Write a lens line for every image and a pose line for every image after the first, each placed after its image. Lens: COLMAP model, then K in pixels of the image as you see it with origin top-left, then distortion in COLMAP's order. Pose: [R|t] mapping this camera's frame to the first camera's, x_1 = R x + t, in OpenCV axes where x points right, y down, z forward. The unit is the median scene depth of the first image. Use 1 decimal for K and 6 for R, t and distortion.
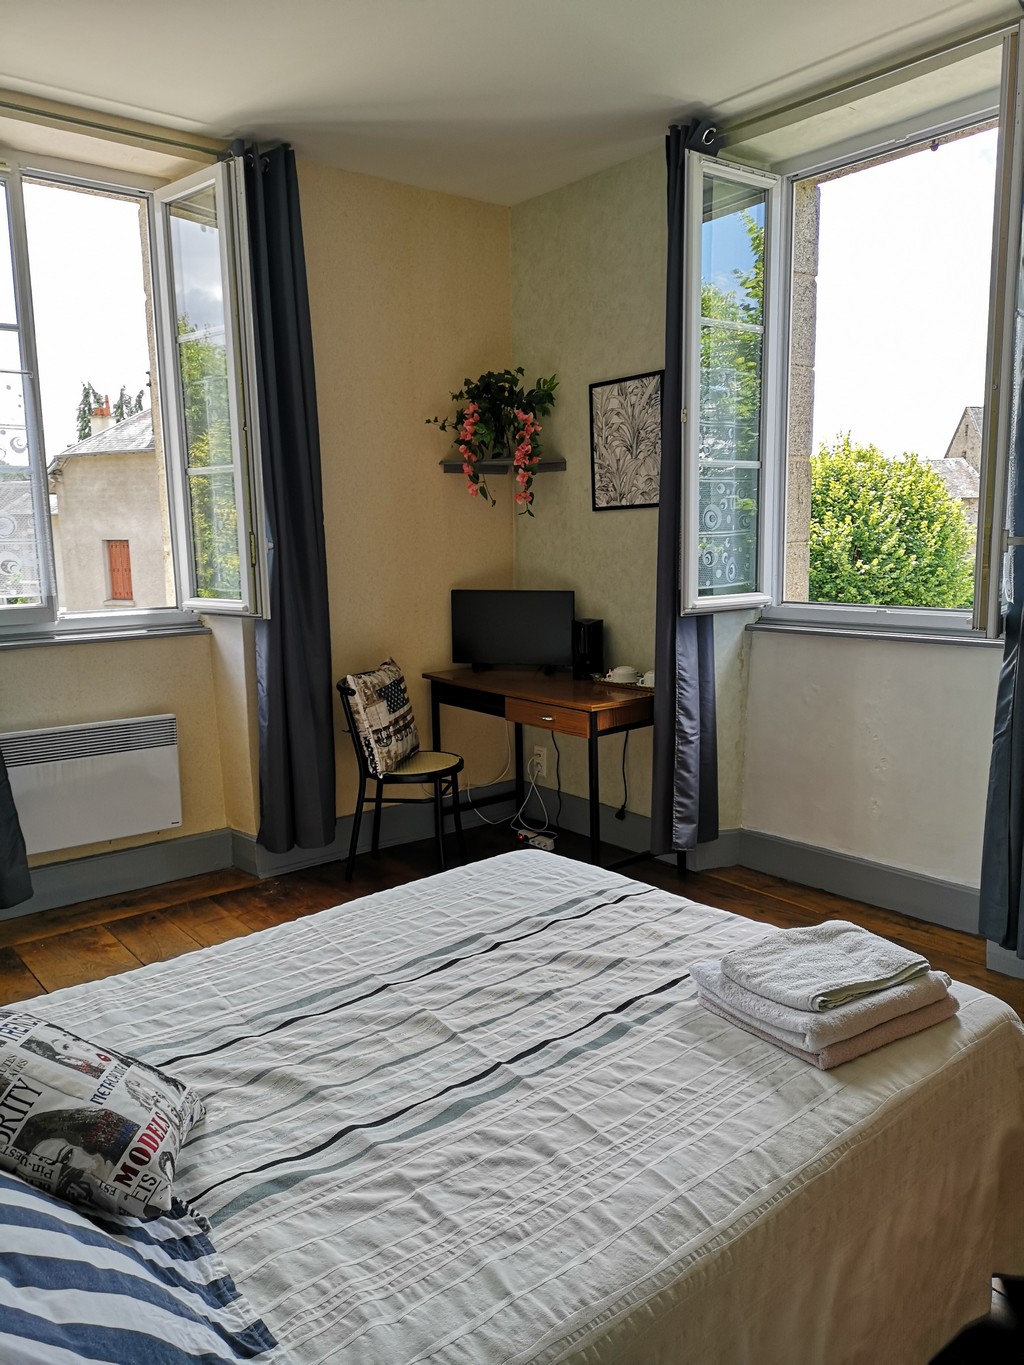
lens RADIAL K [[1035.3, 0, 490.8], [0, 1035.3, 682.2], [0, 0, 1]] dist [0.002162, -0.001385]
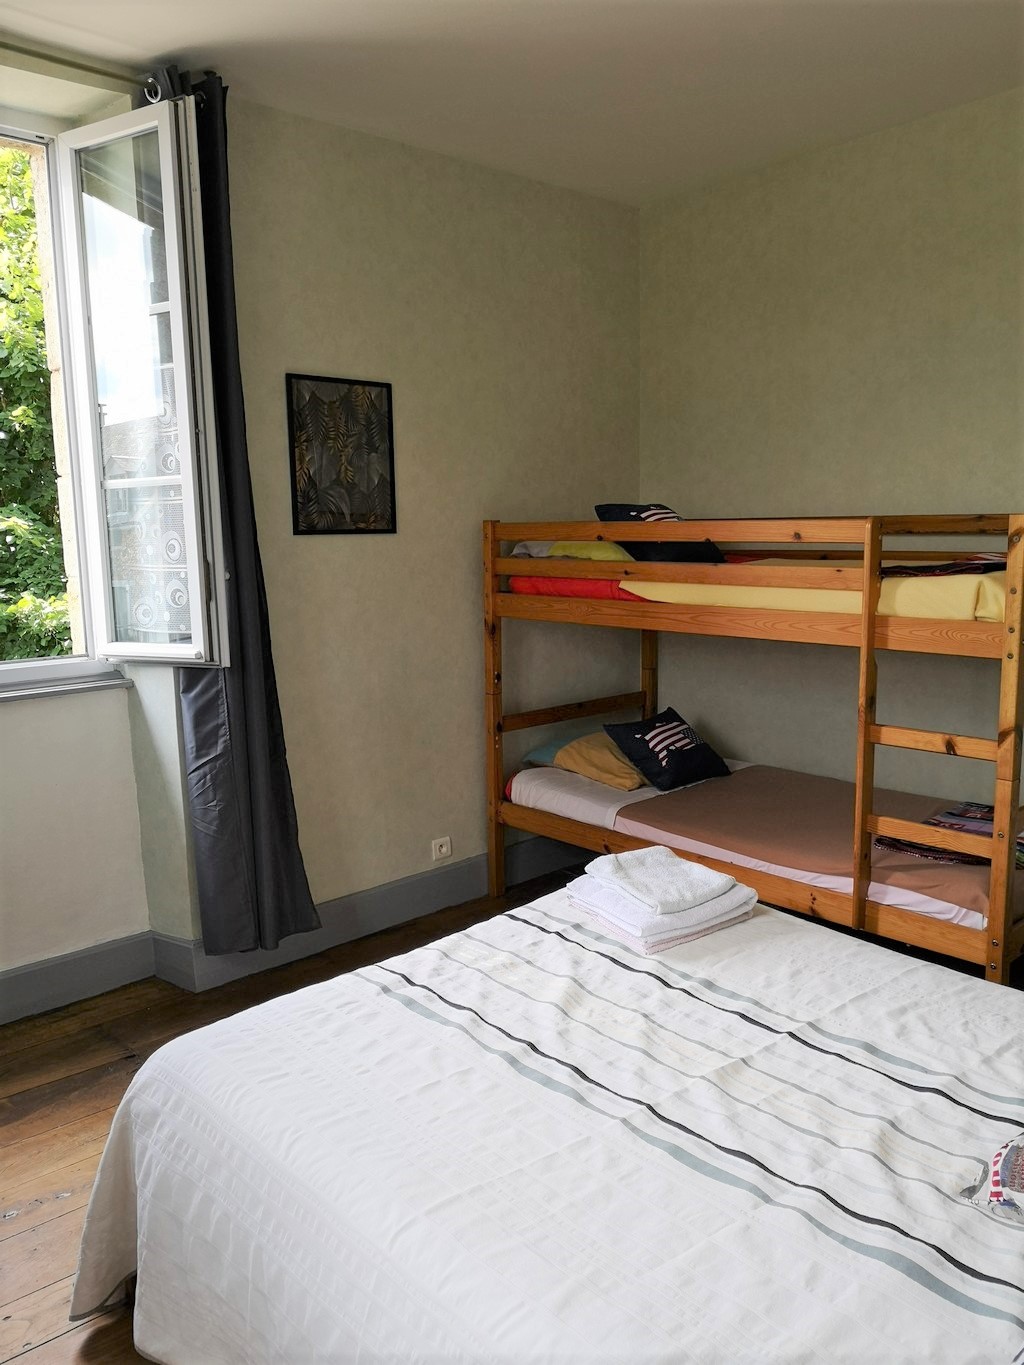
lens RADIAL K [[1035.3, 0, 490.8], [0, 1035.3, 682.2], [0, 0, 1]] dist [0.002162, -0.001385]
pose [[-0.045255, -0.132115, 0.990201, -0.839850], [0.178446, 0.974205, 0.138137, -0.177717], [-0.982908, 0.182949, -0.020512, 1.017154]]
